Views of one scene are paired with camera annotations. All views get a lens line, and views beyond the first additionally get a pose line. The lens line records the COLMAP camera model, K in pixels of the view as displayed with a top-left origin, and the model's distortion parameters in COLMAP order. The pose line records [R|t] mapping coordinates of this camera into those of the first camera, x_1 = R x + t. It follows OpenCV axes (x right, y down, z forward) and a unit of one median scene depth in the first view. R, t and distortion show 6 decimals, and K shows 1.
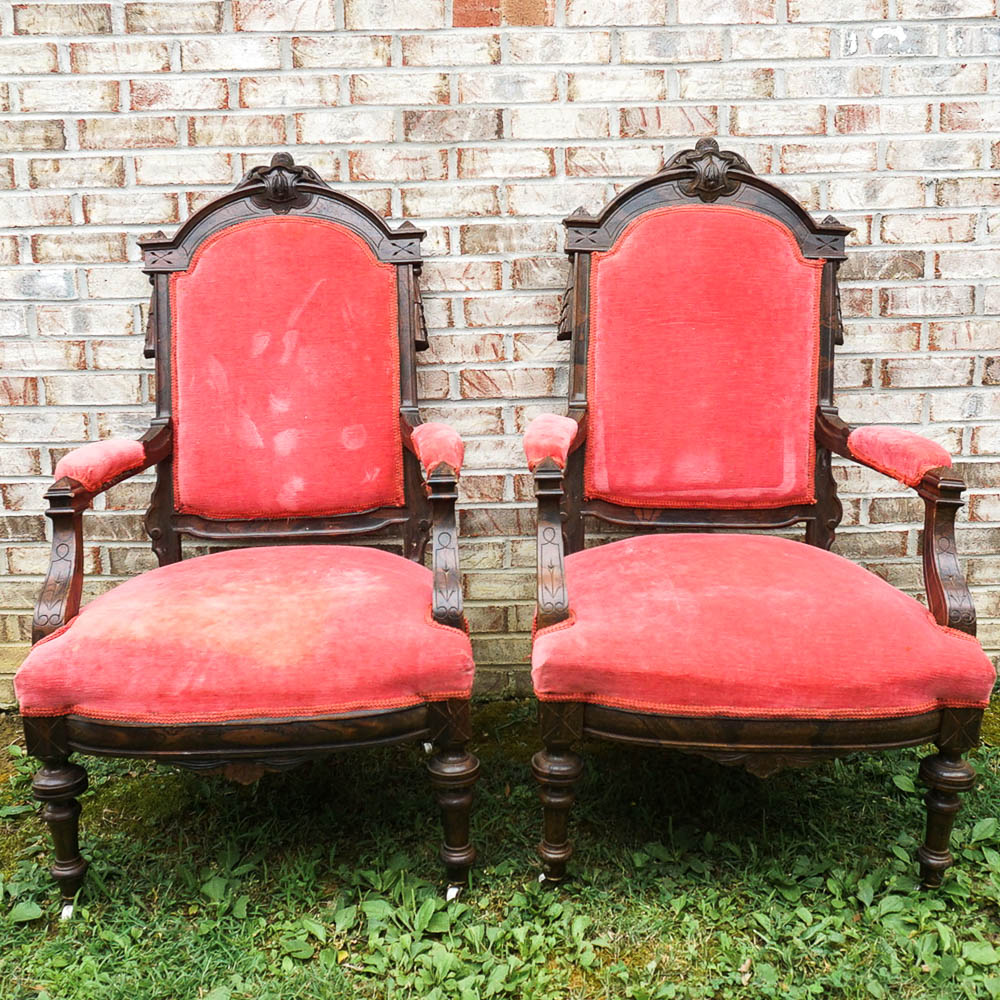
lens RADIAL K [[1241.5, 0, 500.0], [0, 1241.5, 500.0], [0, 0, 1]] dist [-0.029561, -0.036483]
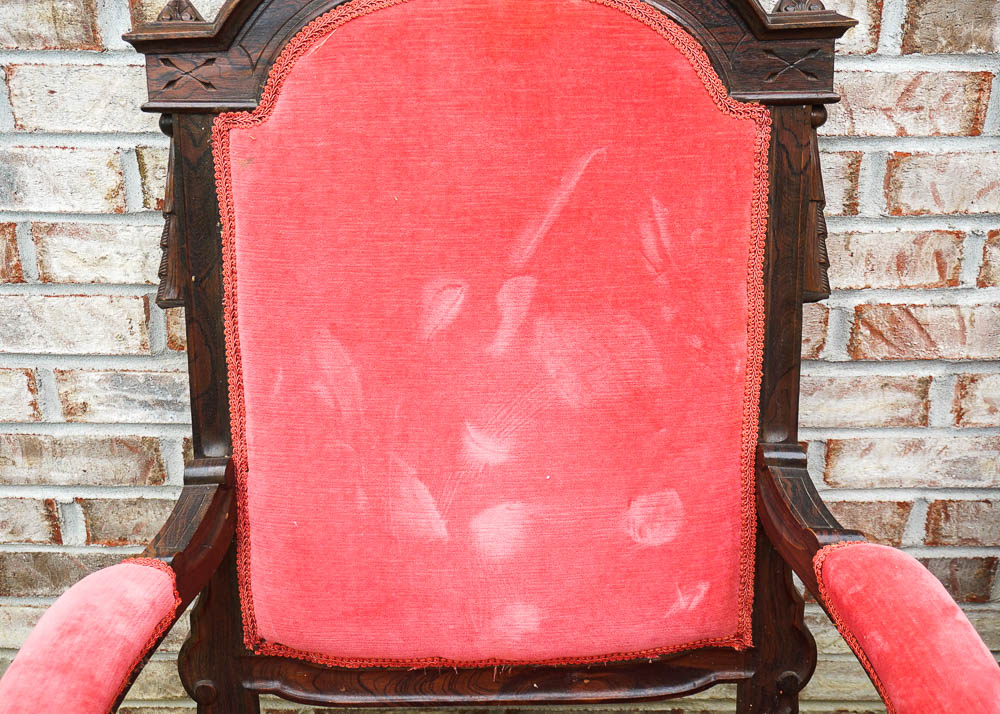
lens RADIAL K [[1296.2, 0, 500.0], [0, 1296.2, 357.0], [0, 0, 1]] dist [0.010314, 0.006426]
pose [[0.999722, 0.022204, 0.007941, -0.170013], [-0.023543, 0.958932, 0.282657, -0.223122], [-0.001339, -0.282765, 0.959188, 0.556874]]
